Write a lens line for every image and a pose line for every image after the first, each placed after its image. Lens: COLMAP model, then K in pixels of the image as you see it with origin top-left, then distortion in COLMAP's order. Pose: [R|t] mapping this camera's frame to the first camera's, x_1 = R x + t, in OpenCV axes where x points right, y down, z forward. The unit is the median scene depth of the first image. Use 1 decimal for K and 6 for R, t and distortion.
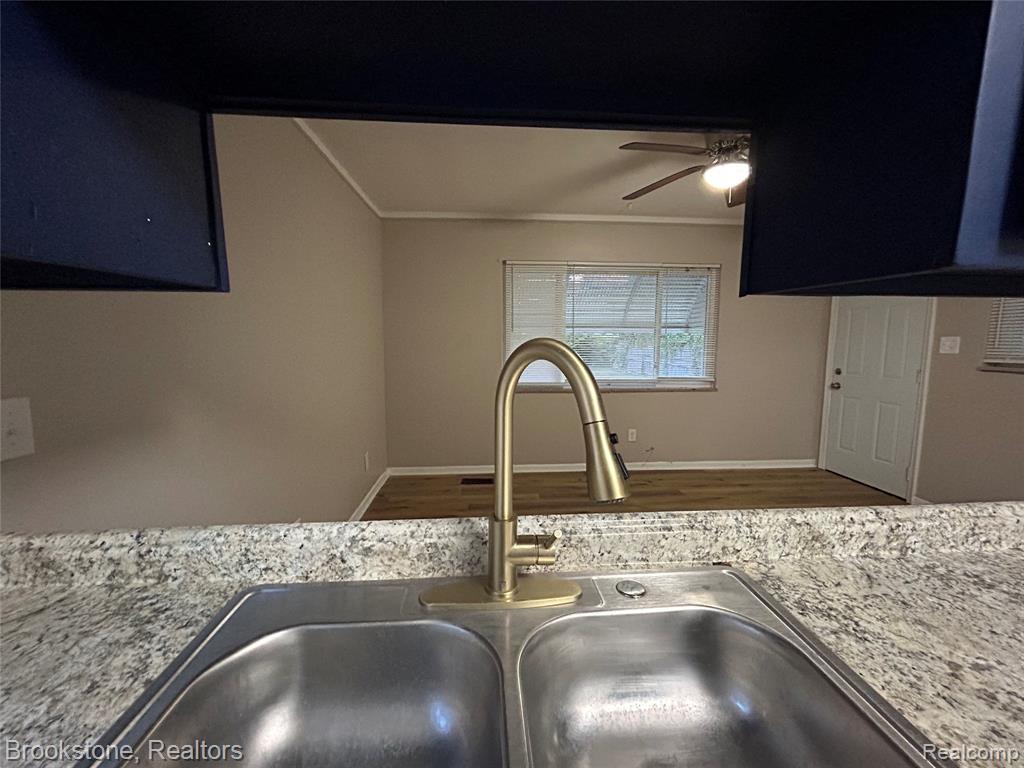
lens RADIAL K [[416.3, 0, 512.0], [0, 416.3, 384.0], [0, 0, 1]] dist [0.010934, 0.000319]
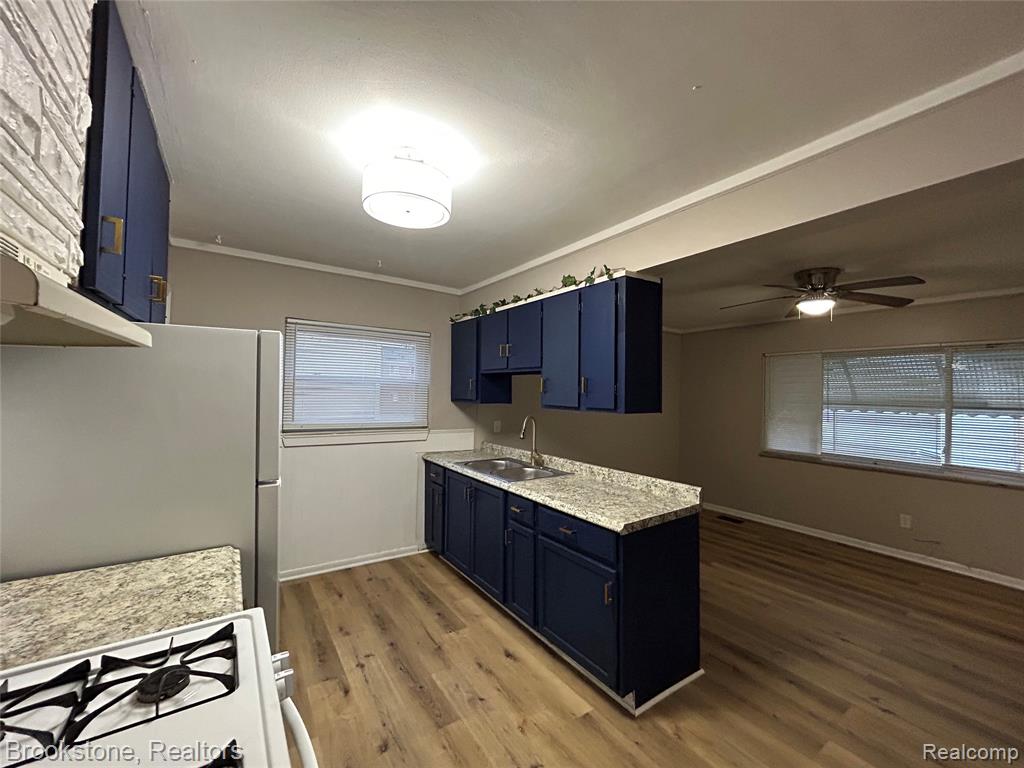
lens RADIAL K [[414.7, 0, 511.2], [0, 414.7, 383.5], [0, 0, 1]] dist [0.002626, 0.000189]
pose [[0.499962, -0.010562, -0.865983, 0.725673], [-0.118348, 0.989712, -0.080397, -0.005358], [0.857923, 0.142683, 0.493569, -0.312433]]
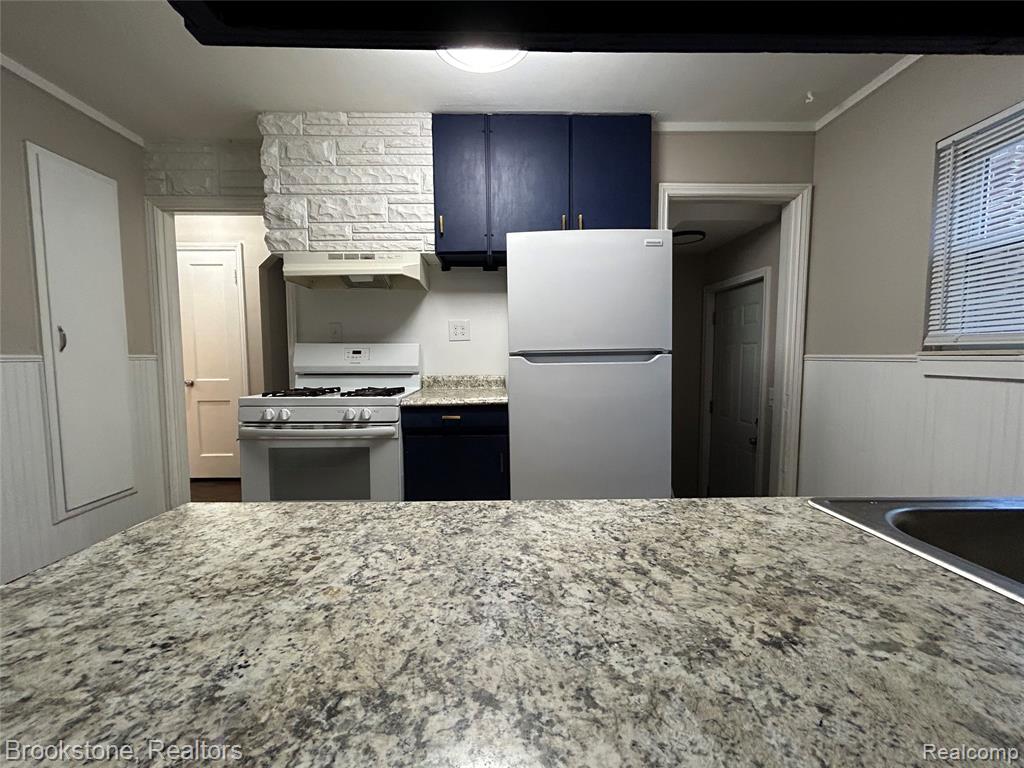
lens RADIAL K [[411.6, 0, 510.2], [0, 411.6, 386.6], [0, 0, 1]] dist [-0.001313, 0.000020]
pose [[-0.998445, -0.003815, 0.055620, 0.226692], [0.006545, 0.982736, 0.184895, 0.028197], [-0.055365, 0.184972, -0.981183, 0.216373]]
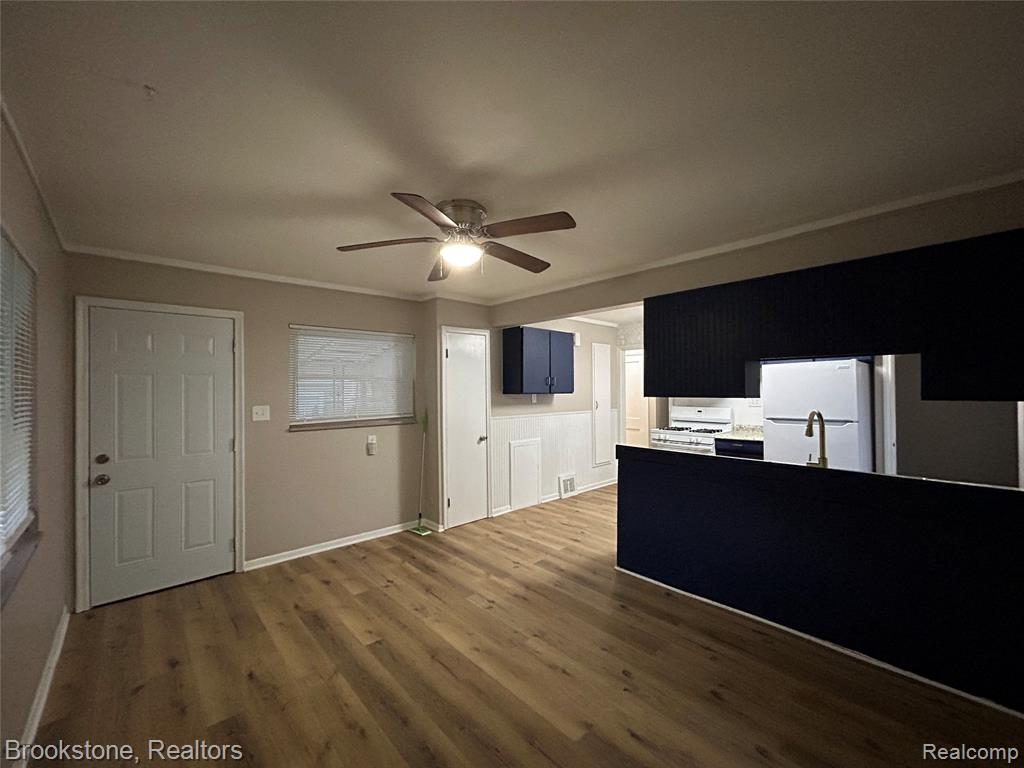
lens RADIAL K [[414.7, 0, 511.2], [0, 414.7, 383.5], [0, 0, 1]] dist [0.002626, 0.000189]
pose [[-0.619365, 0.012762, 0.785000, -0.210106], [0.092190, 0.994133, 0.056576, -0.141109], [-0.779672, 0.107411, -0.616907, 0.941917]]
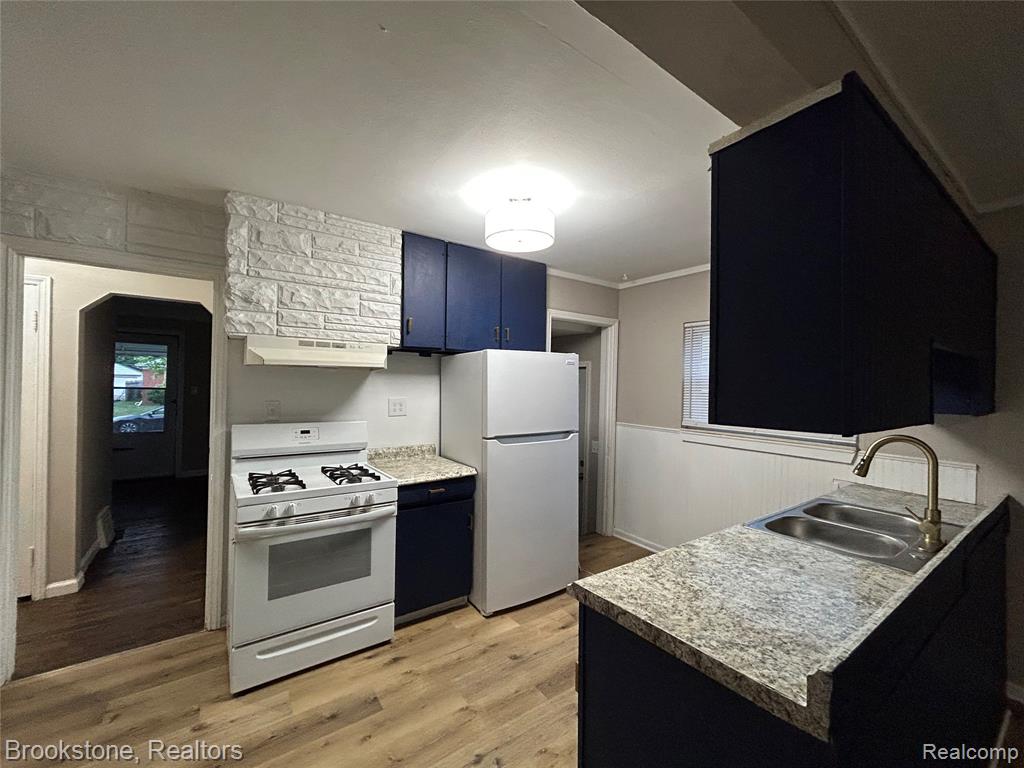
lens RADIAL K [[414.7, 0, 511.2], [0, 414.7, 383.5], [0, 0, 1]] dist [0.002626, 0.000189]
pose [[-0.859095, -0.020989, -0.511385, 0.574686], [-0.080608, 0.992238, 0.094691, -0.074695], [0.505428, 0.122570, -0.854119, 0.299998]]
